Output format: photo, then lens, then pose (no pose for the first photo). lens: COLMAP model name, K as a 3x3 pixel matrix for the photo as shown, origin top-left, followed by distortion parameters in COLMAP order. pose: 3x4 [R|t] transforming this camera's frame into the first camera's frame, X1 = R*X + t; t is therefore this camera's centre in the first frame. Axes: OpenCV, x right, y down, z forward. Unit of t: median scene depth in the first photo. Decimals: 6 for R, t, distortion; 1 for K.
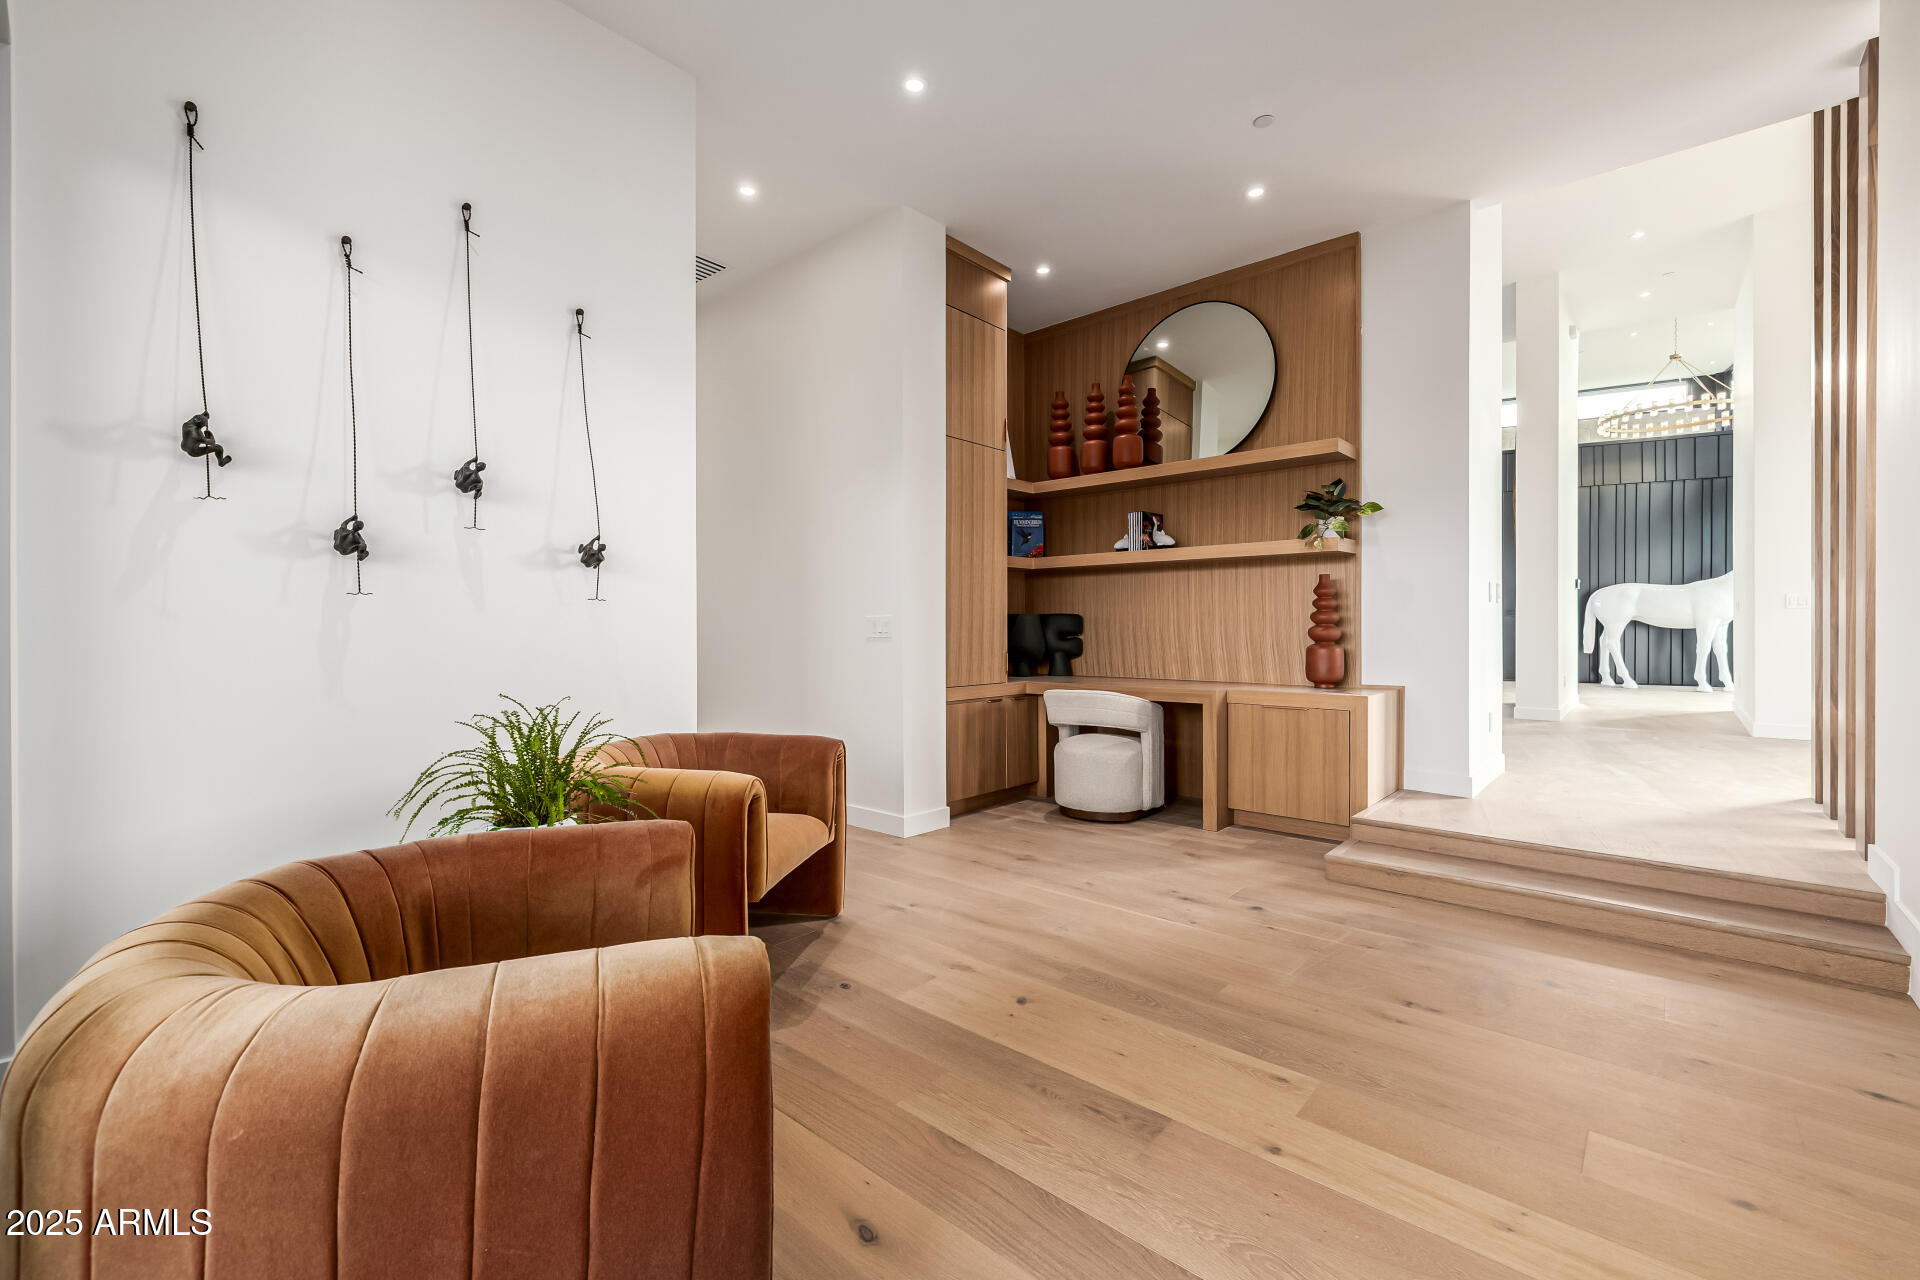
lens RADIAL K [[808.4, 0, 944.6], [0, 808.4, 629.3], [0, 0, 1]] dist [0.002564, -0.000075]
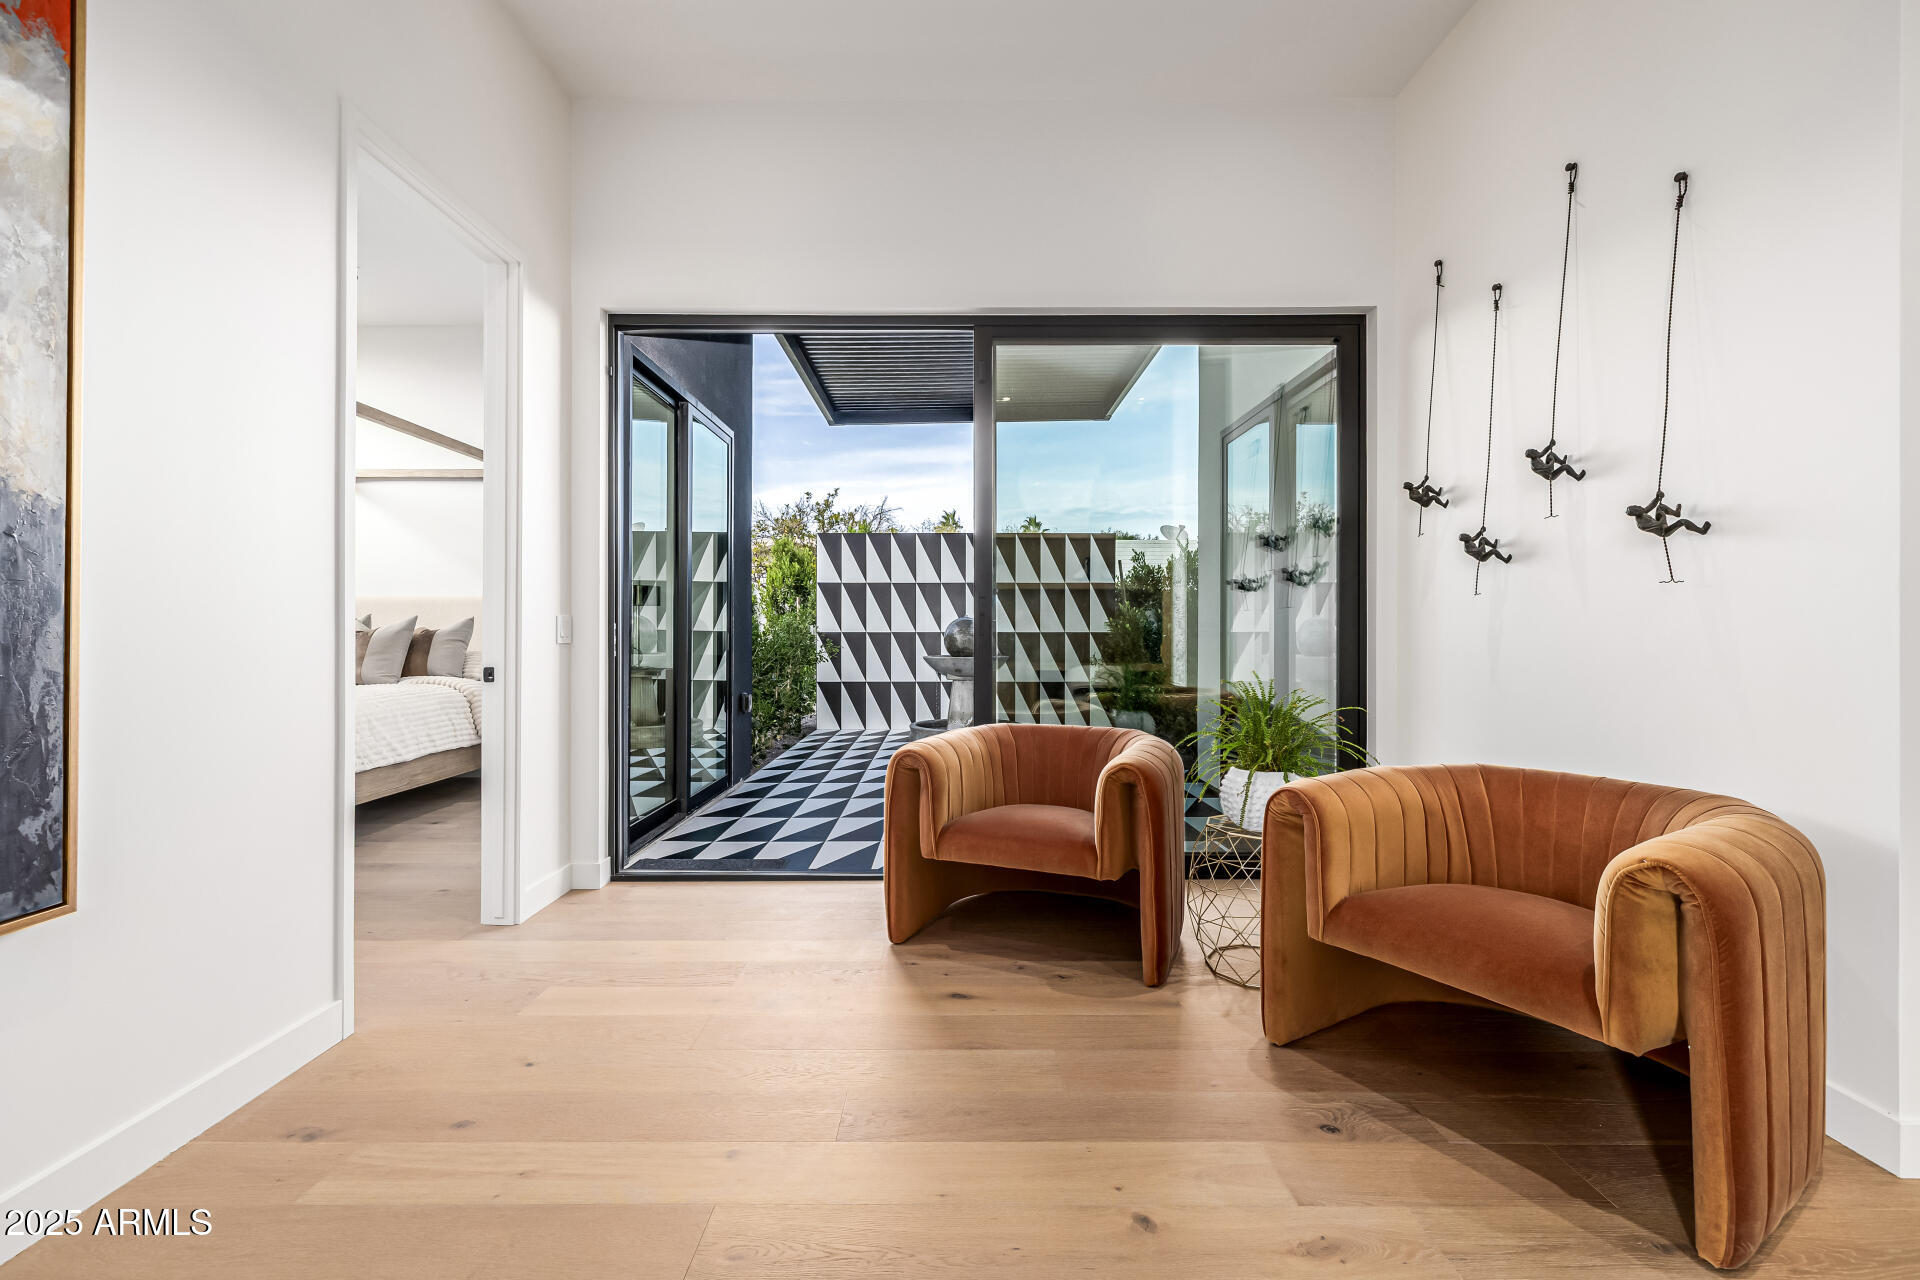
lens RADIAL K [[808.4, 0, 952.7], [0, 808.4, 634.0], [0, 0, 1]] dist [0.002564, -0.000075]
pose [[-0.743837, -0.004539, -0.668345, 0.601907], [-0.010911, 0.999926, 0.005353, 0.016487], [0.668272, 0.011274, -0.743832, 1.333723]]
